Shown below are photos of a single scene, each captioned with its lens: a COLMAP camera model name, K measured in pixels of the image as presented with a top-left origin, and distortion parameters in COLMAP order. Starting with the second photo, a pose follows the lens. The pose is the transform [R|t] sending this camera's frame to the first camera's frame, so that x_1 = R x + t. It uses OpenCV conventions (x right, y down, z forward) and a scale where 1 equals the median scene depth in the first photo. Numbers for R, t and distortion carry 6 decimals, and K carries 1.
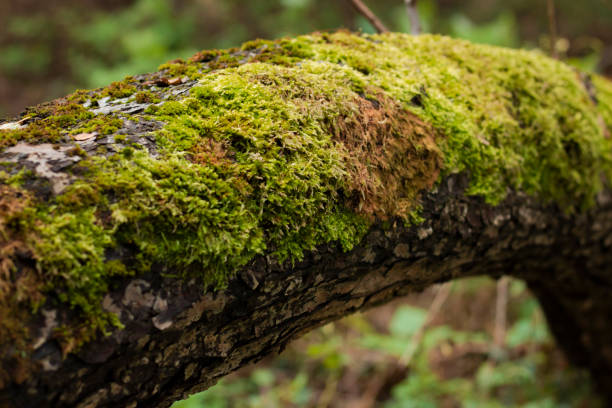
lens RADIAL K [[1522.2, 0, 306.8], [0, 1522.2, 204.2], [0, 0, 1]] dist [-0.160672, 0.000000]
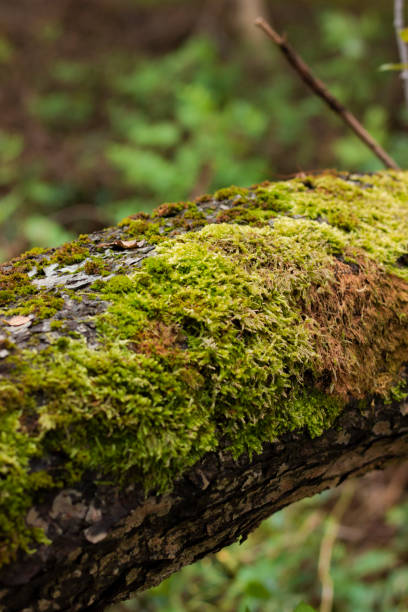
lens RADIAL K [[1522.2, 0, 203.6], [0, 1522.2, 306.1], [0, 0, 1]] dist [-0.160672, 0.000000]
pose [[0.993207, 0.019857, -0.114658, 0.065319], [-0.013049, 0.998124, 0.059823, -0.105161], [0.115631, -0.057920, 0.991602, 0.102417]]
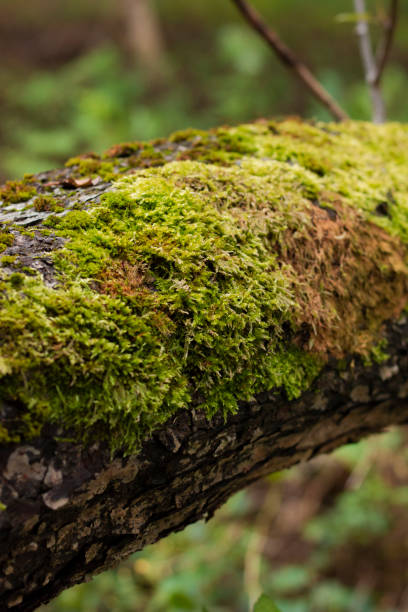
lens RADIAL K [[1522.2, 0, 203.7], [0, 1522.2, 305.7], [0, 0, 1]] dist [-0.160672, 0.000000]
pose [[0.999288, 0.021537, -0.030977, 0.003218], [-0.020625, 0.999353, 0.029478, -0.043171], [0.031592, -0.028818, 0.999085, 0.204142]]
